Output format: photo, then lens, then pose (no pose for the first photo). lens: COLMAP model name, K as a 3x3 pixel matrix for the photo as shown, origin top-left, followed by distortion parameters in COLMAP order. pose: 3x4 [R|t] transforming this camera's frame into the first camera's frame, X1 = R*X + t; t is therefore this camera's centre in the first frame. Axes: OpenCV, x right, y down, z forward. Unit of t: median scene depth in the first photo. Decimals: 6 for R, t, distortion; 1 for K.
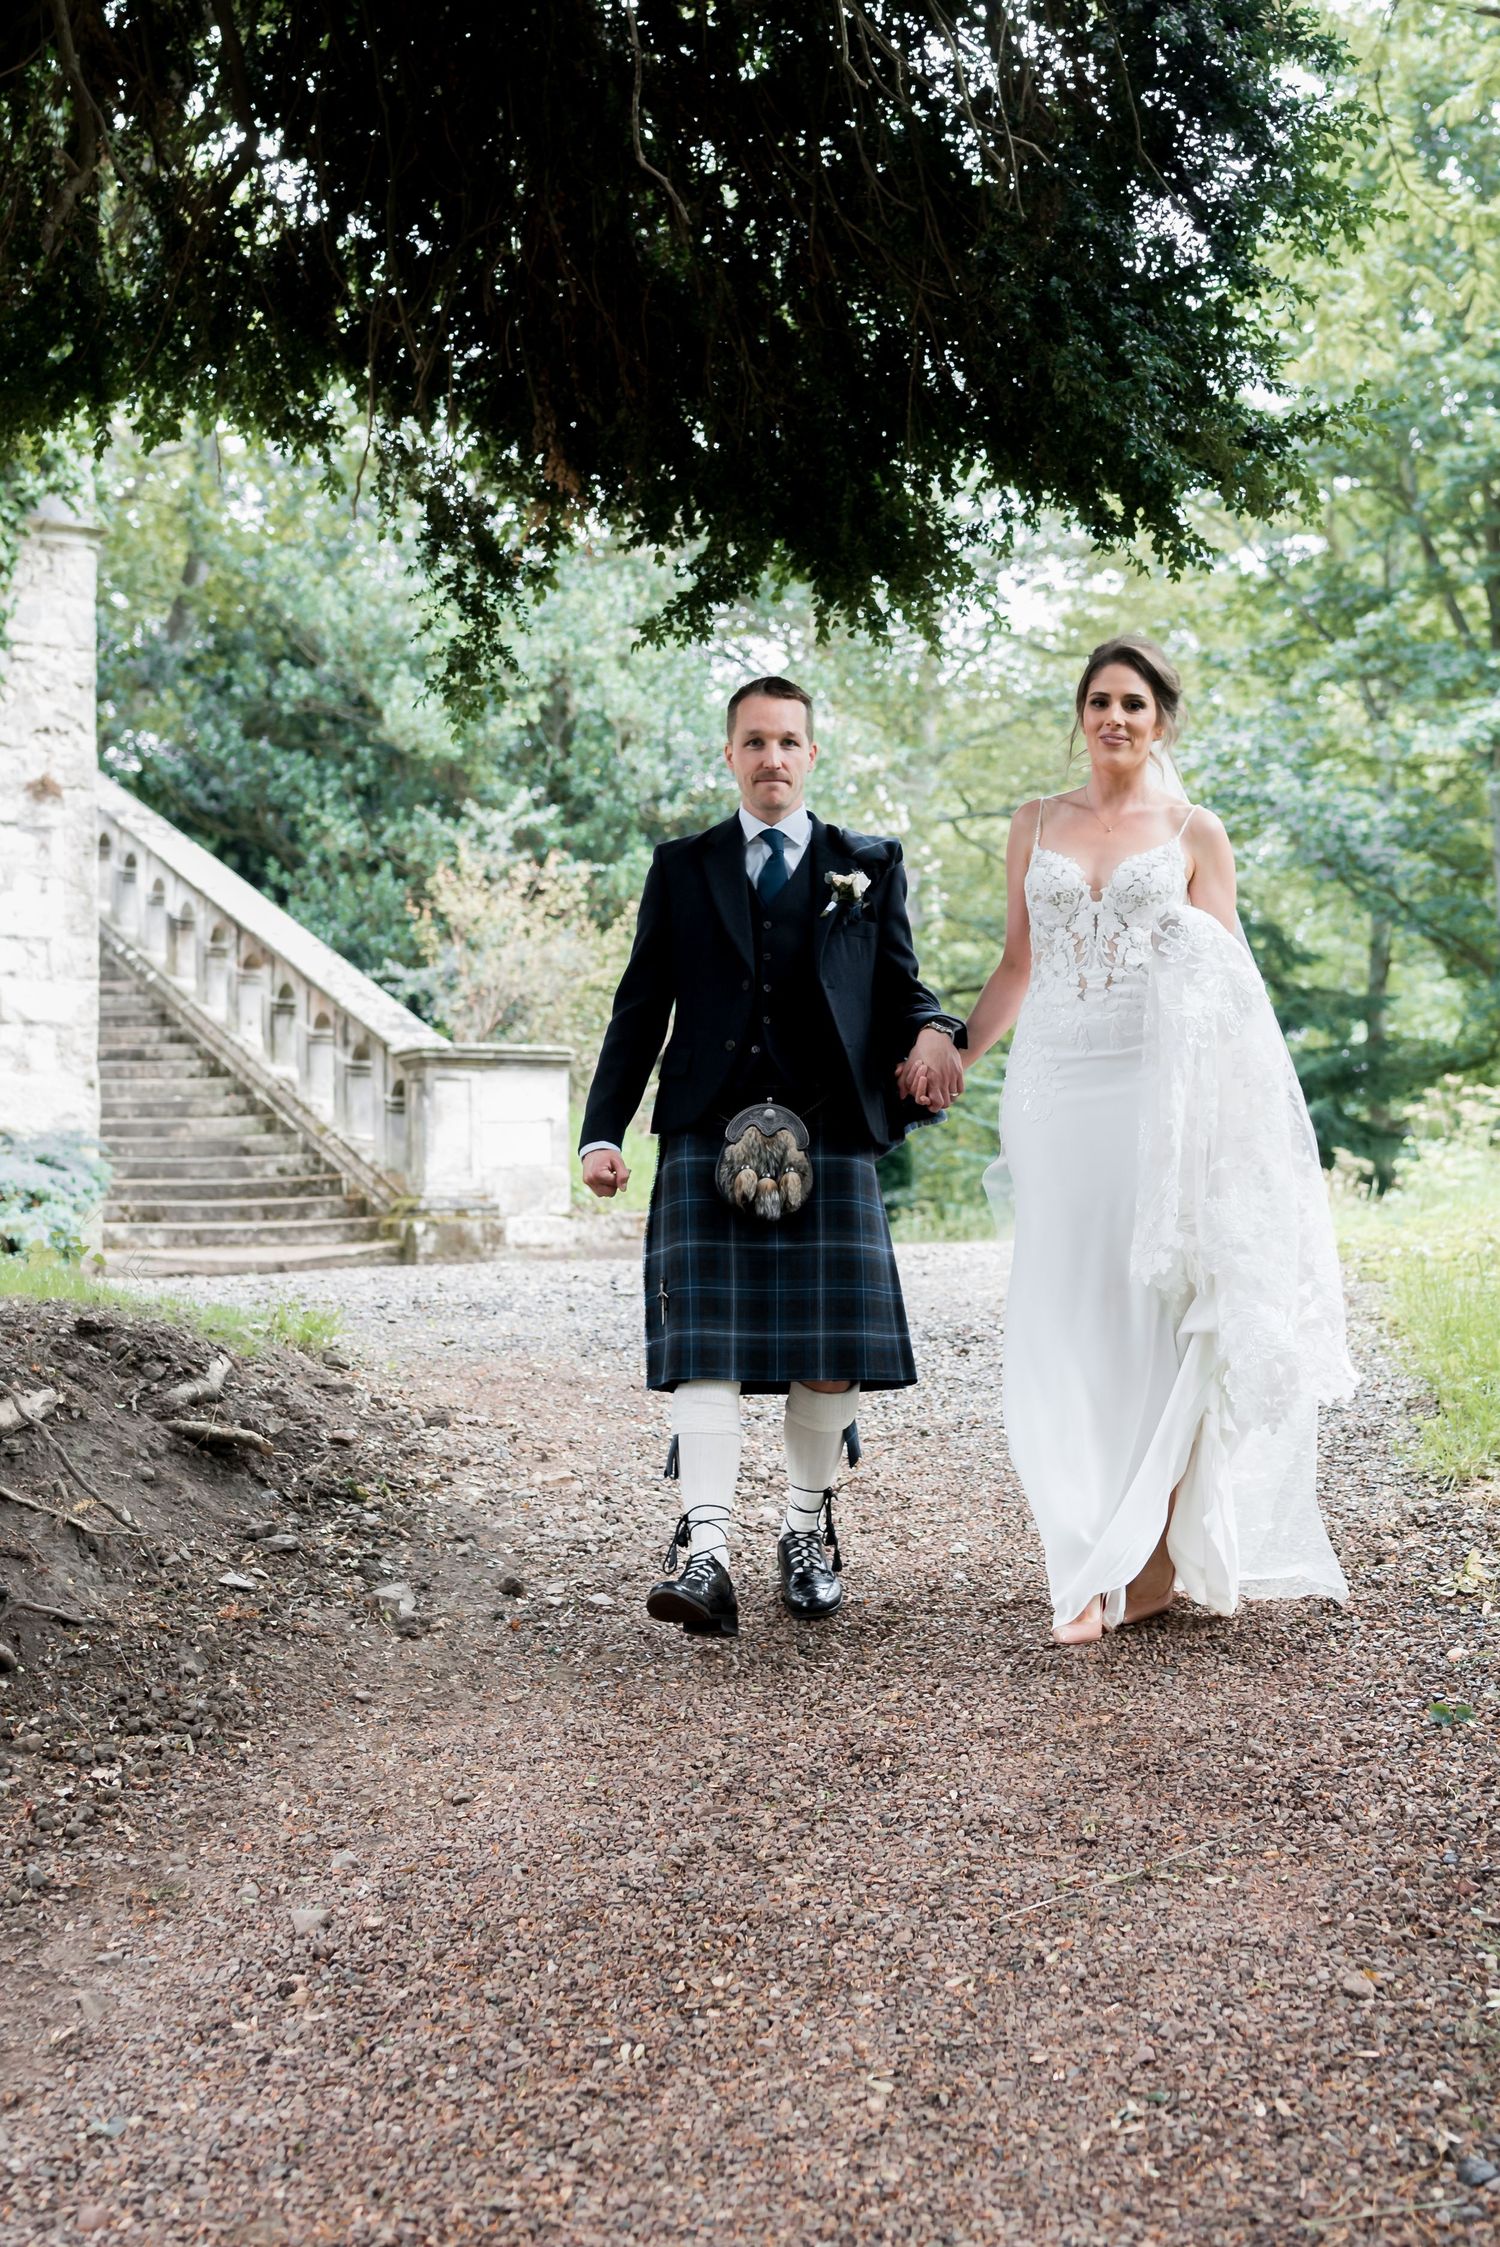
lens RADIAL K [[2300.1, 0, 750.0], [0, 2300.1, 1123.5], [0, 0, 1]] dist [-0.004724, -0.001778]
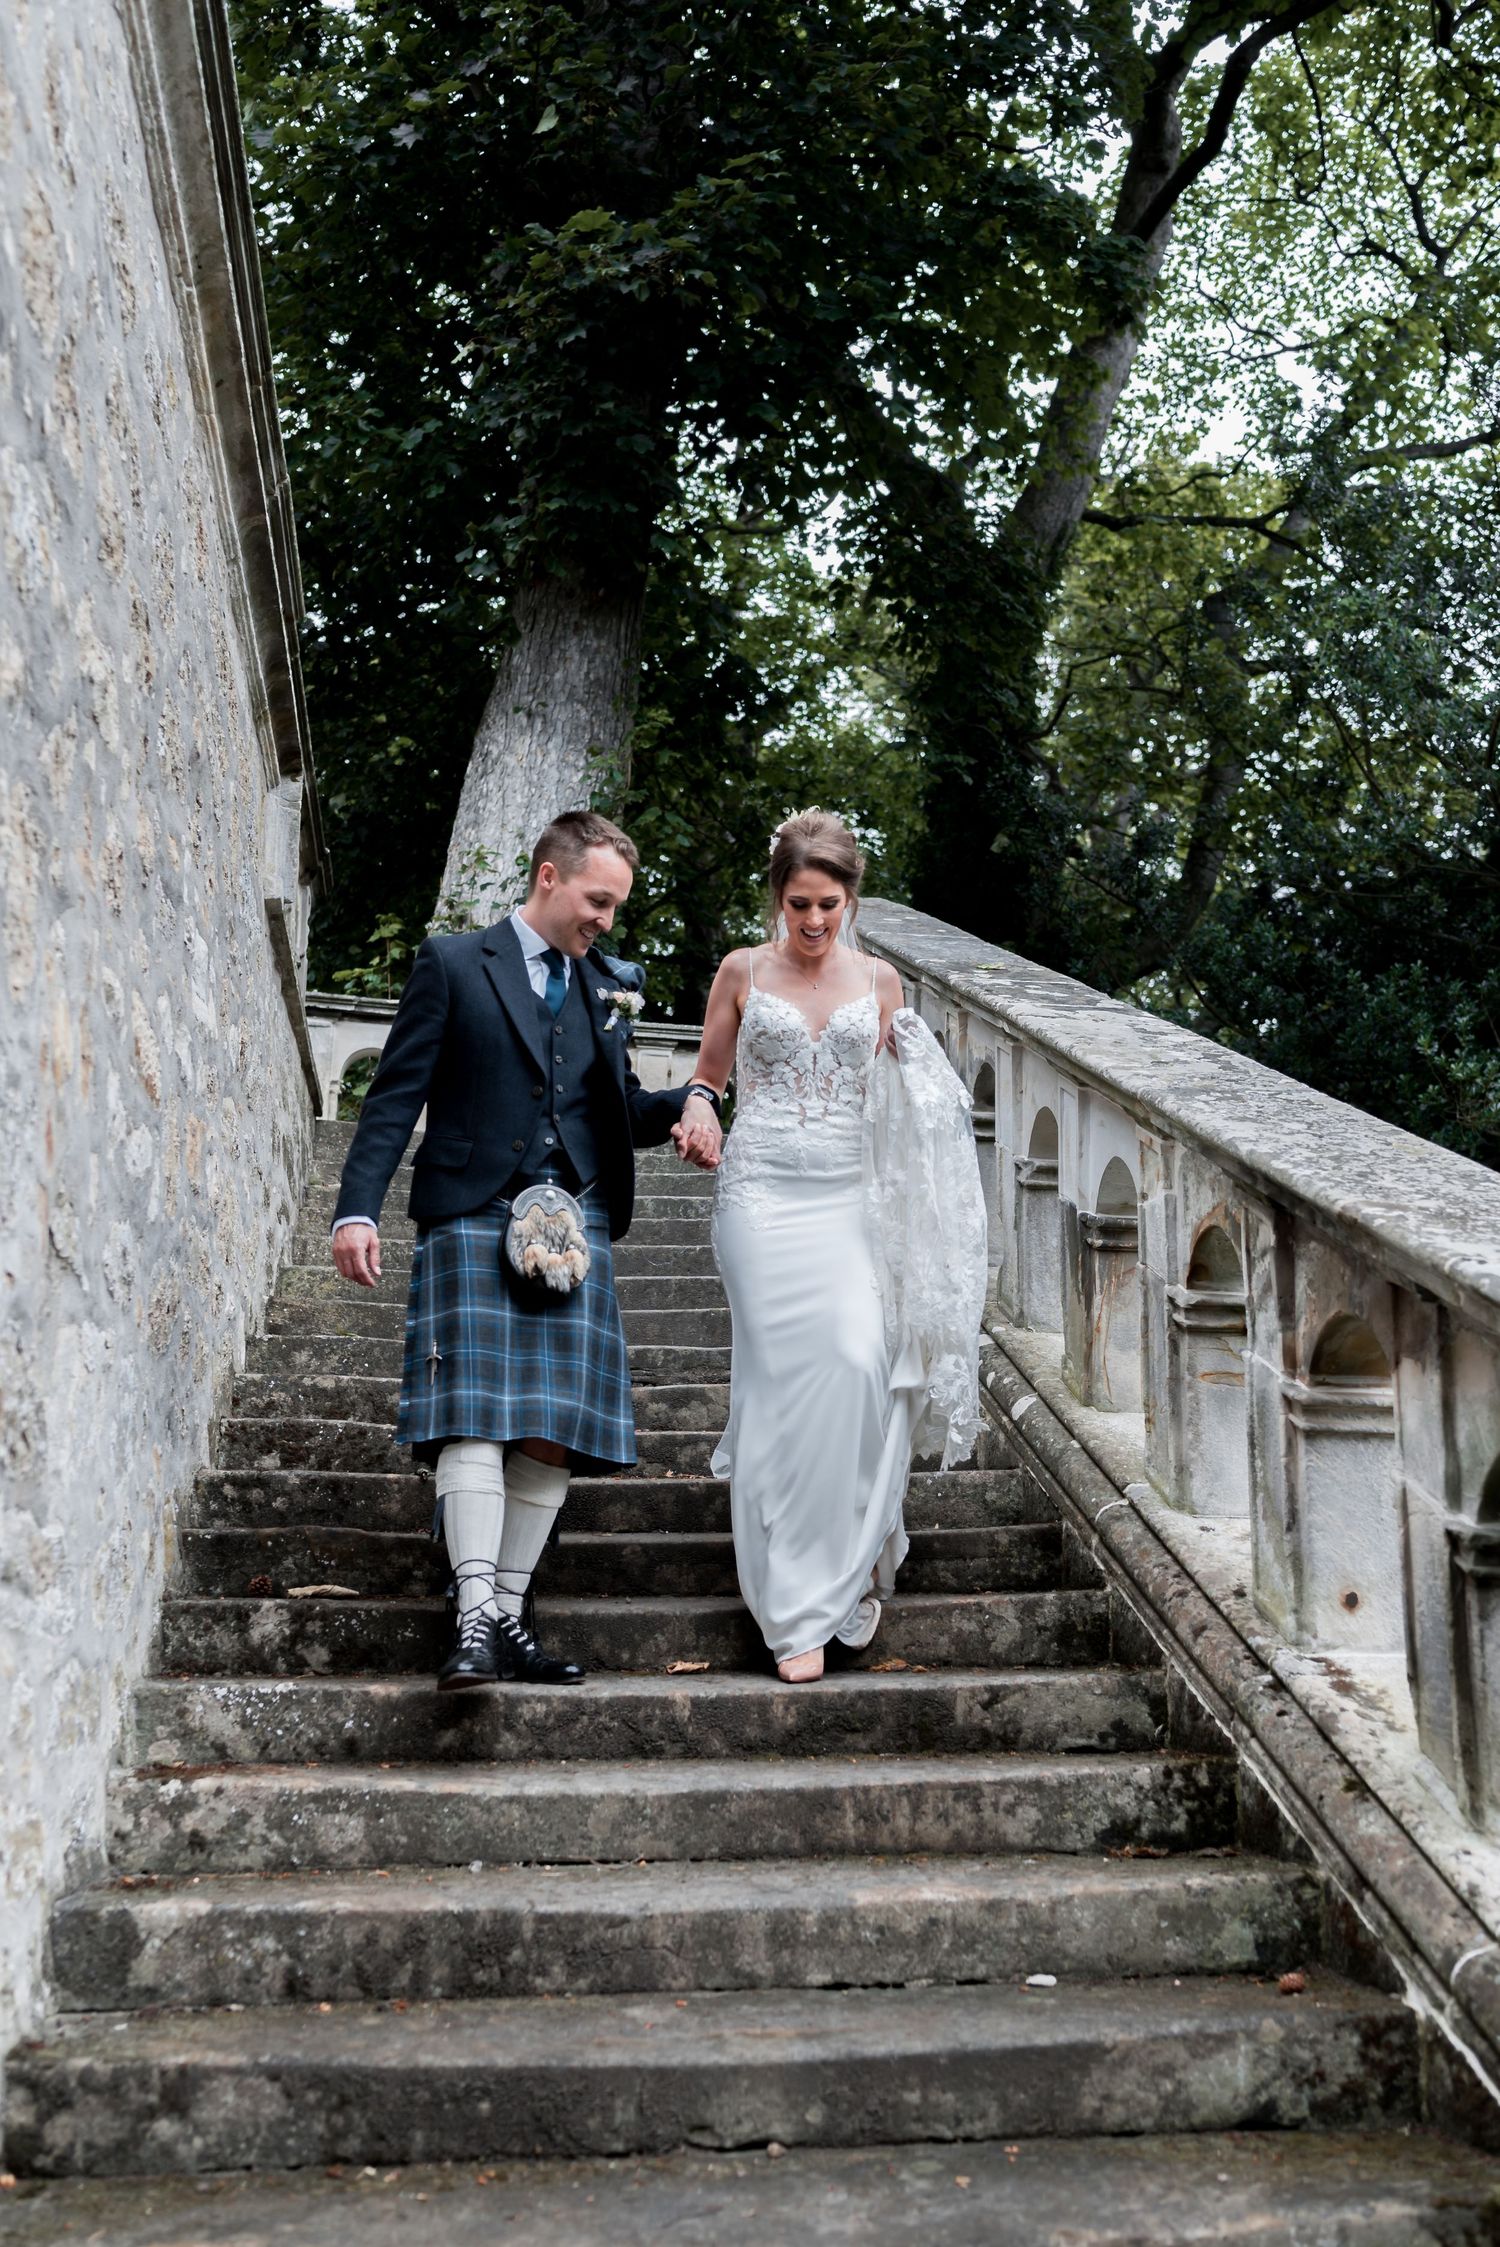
lens RADIAL K [[2189.9, 0, 750.0], [0, 2189.9, 1123.5], [0, 0, 1]] dist [0.076796, -0.002613]
pose [[0.894226, -0.078921, -0.440603, -0.163500], [0.001156, 0.984738, -0.174041, -0.051915], [0.447614, 0.155122, 0.880669, 0.740569]]
